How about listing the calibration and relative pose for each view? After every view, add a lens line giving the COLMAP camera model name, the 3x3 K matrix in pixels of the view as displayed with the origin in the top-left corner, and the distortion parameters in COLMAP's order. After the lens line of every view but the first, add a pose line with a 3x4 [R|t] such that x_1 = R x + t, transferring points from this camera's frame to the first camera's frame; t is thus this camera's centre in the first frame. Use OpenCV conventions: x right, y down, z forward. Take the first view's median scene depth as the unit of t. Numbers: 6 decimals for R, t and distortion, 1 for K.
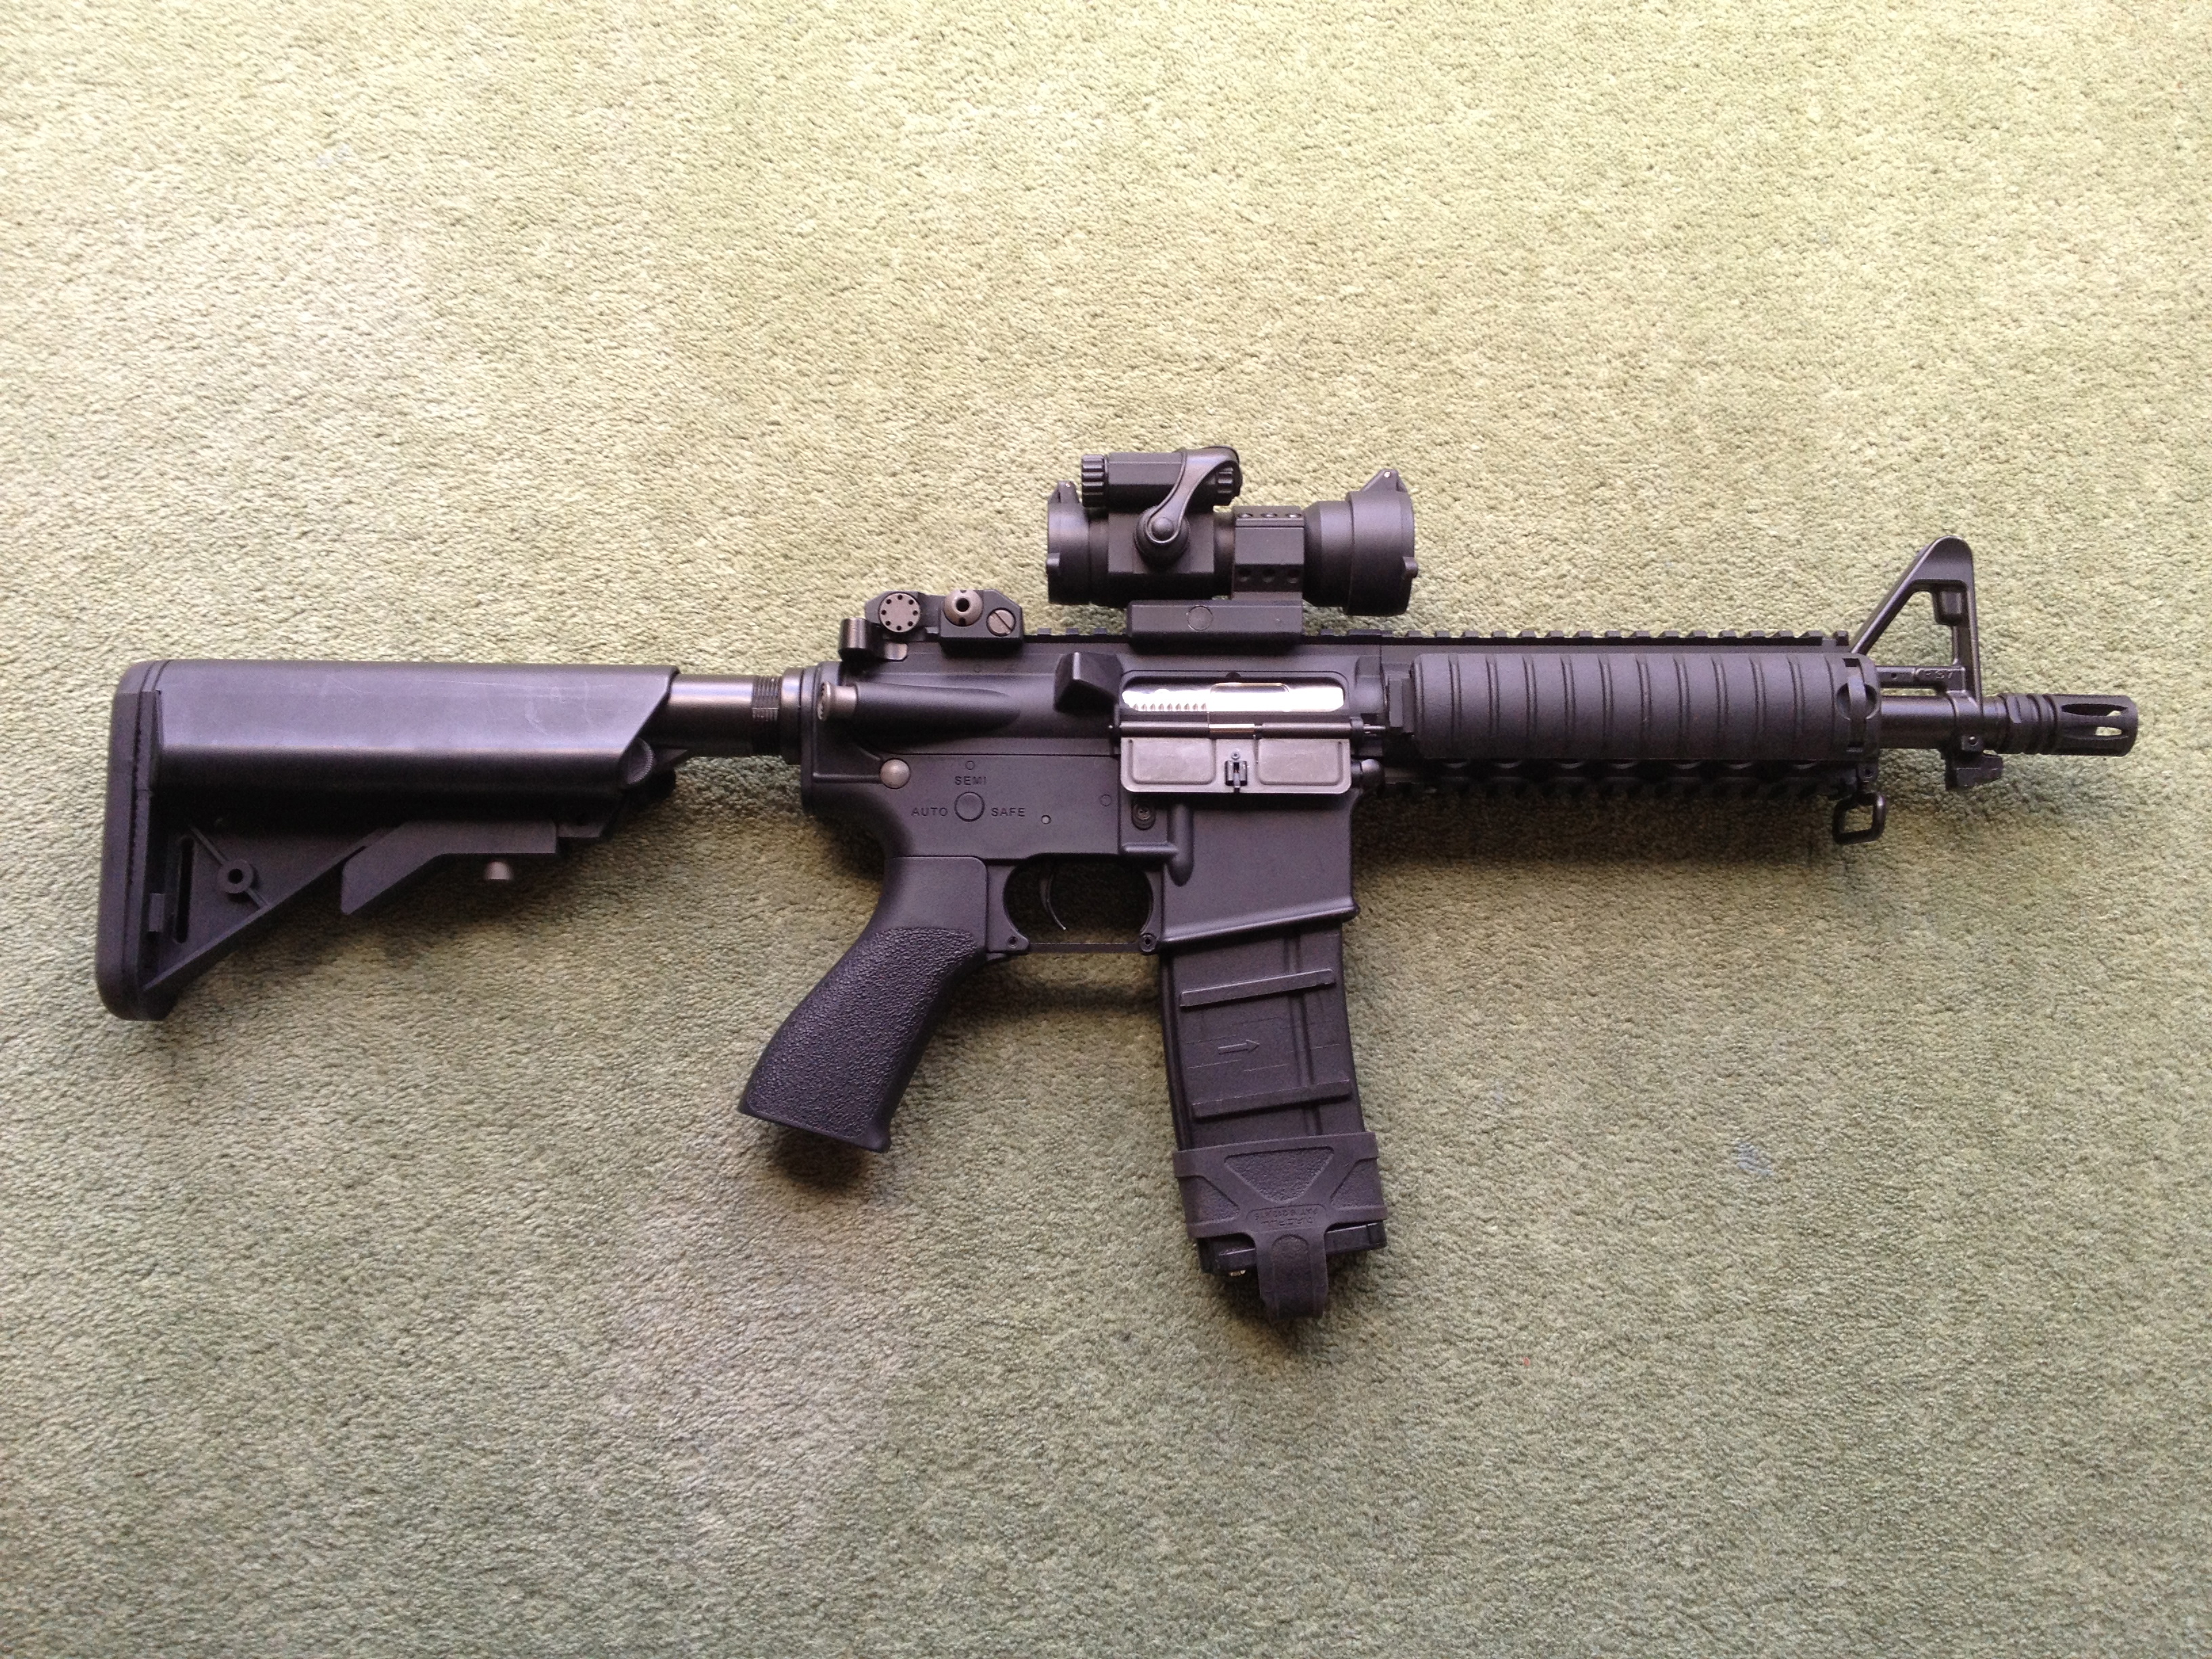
lens RADIAL K [[2228.5, 0, 1119.3], [0, 2228.5, 799.3], [0, 0, 1]] dist [0.146737, -0.426903]
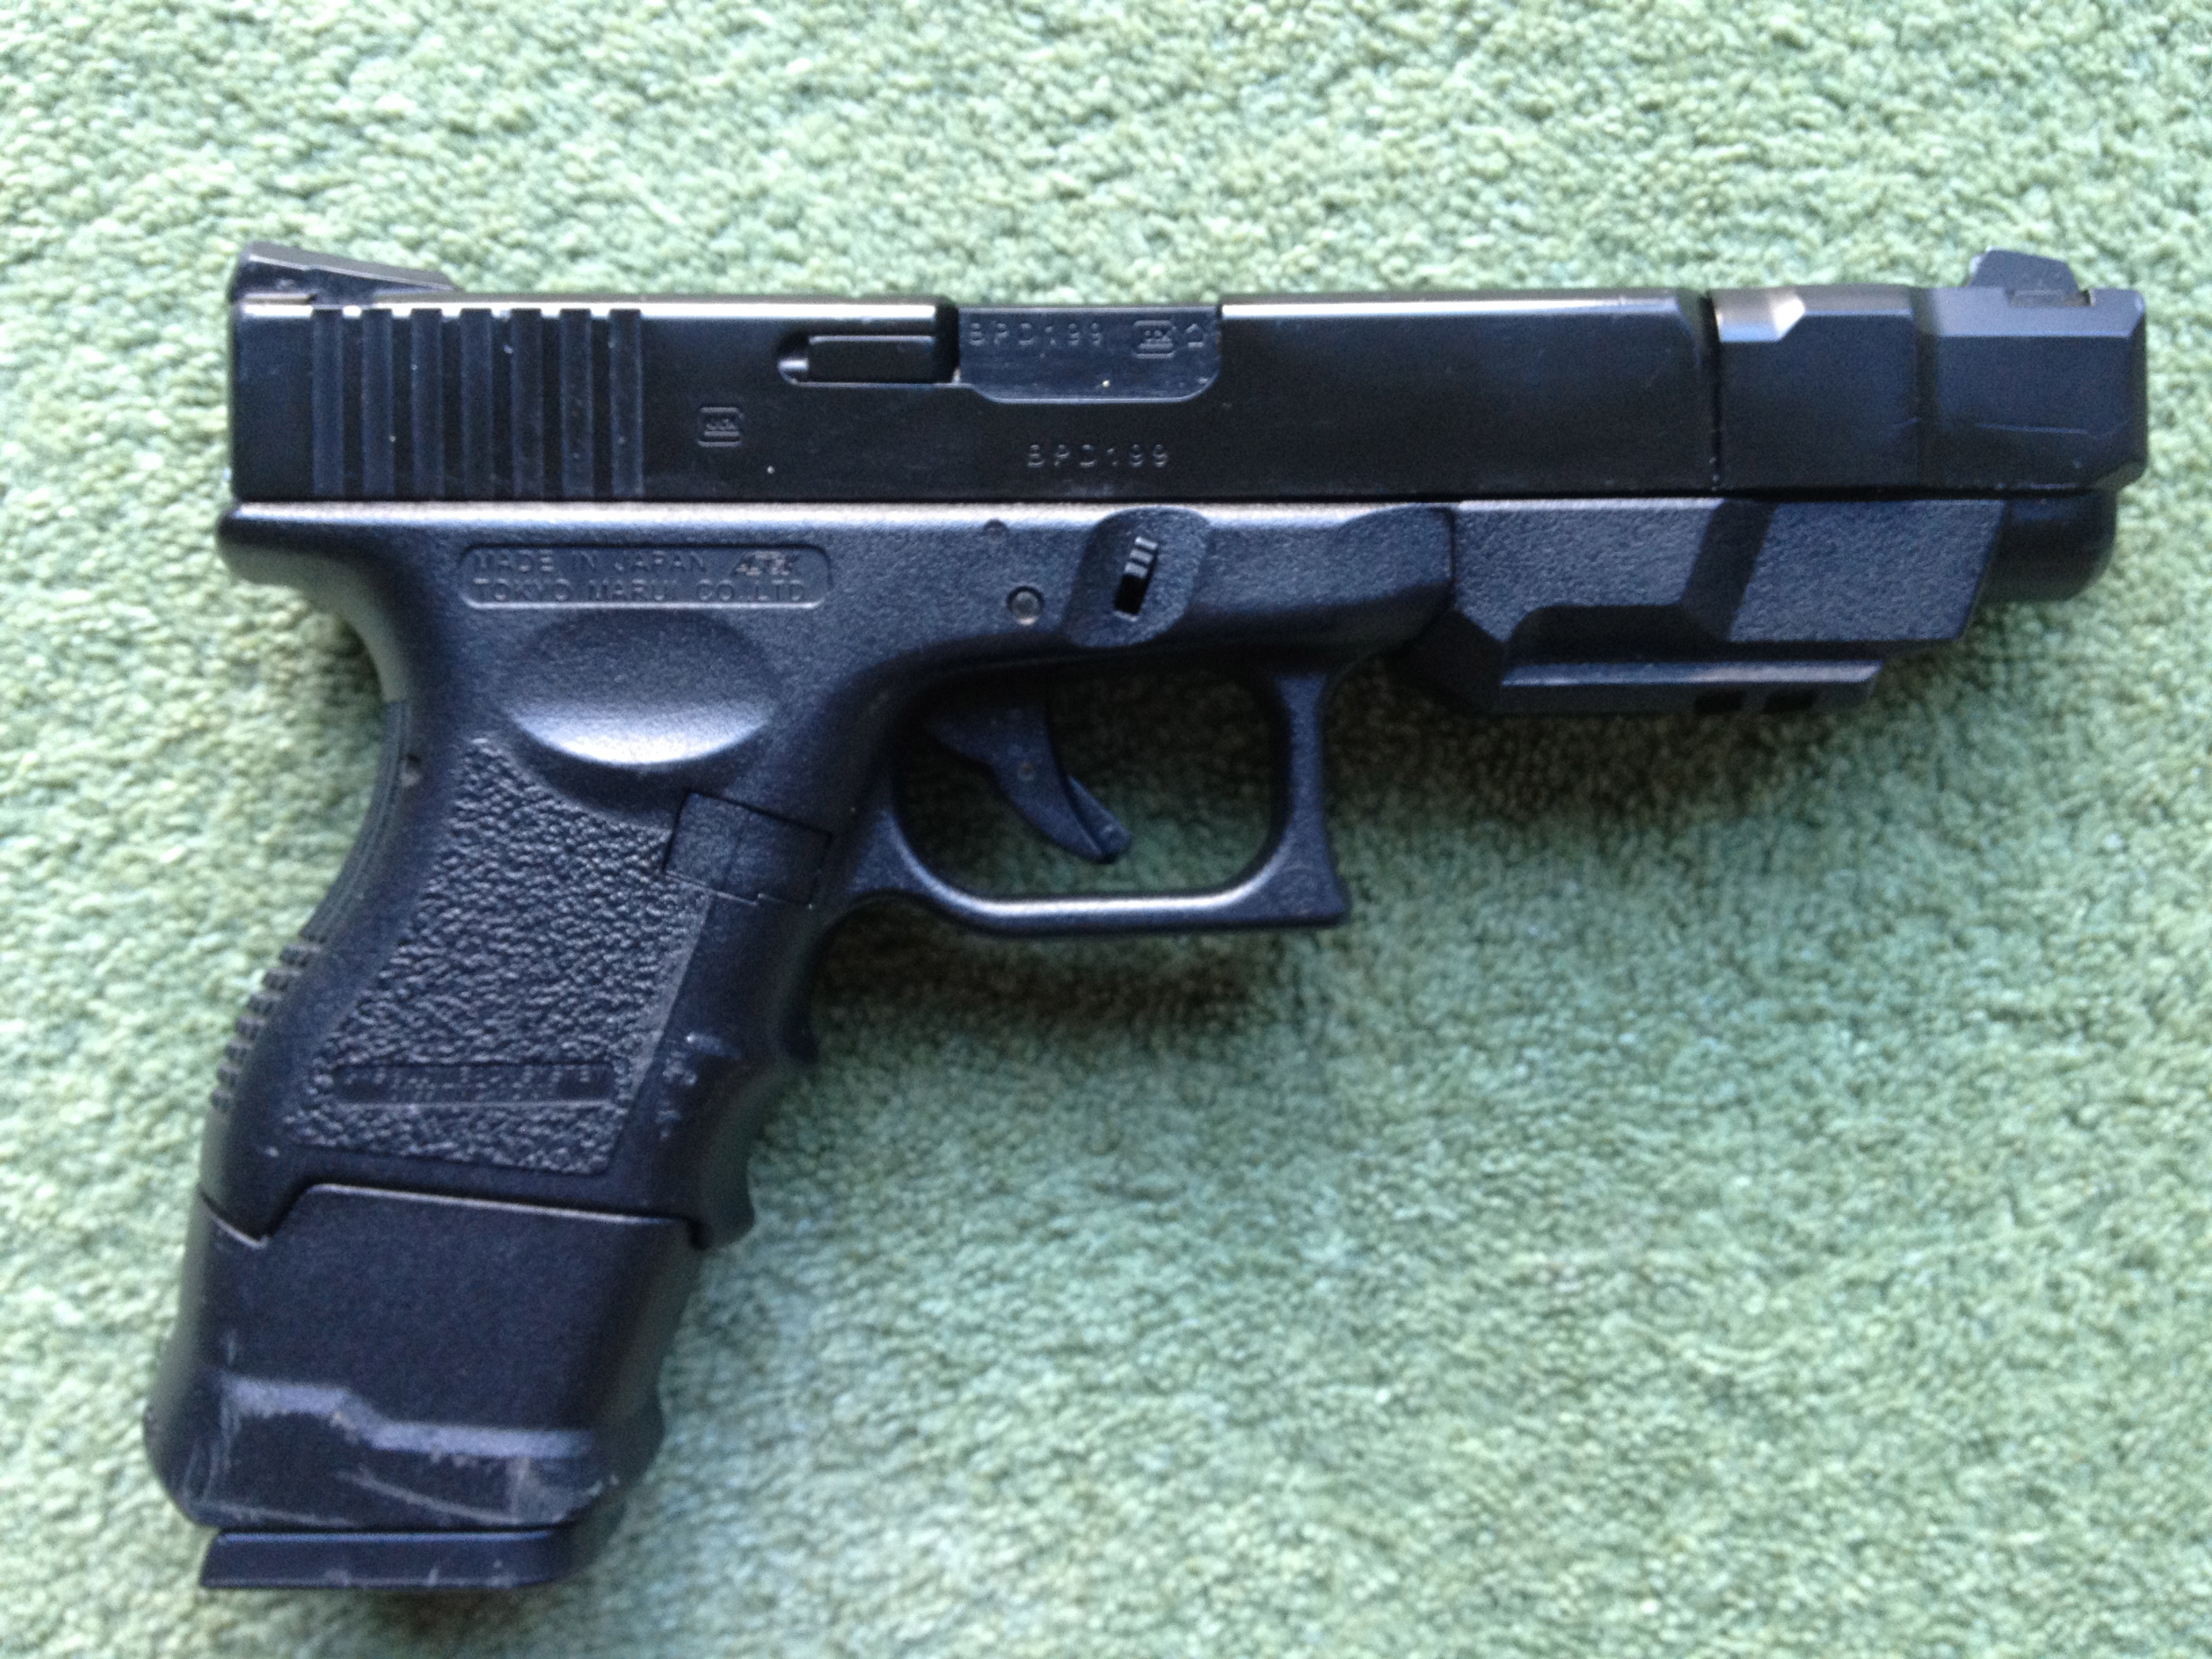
lens RADIAL K [[2263.4, 0, 1097.3], [0, 2263.4, 853.4], [0, 0, 1]] dist [0.153647, -0.399511]
pose [[0.999437, -0.032823, -0.007004, -0.079740], [0.033544, 0.970034, 0.240643, -0.021971], [-0.001105, -0.240742, 0.970588, 0.698805]]
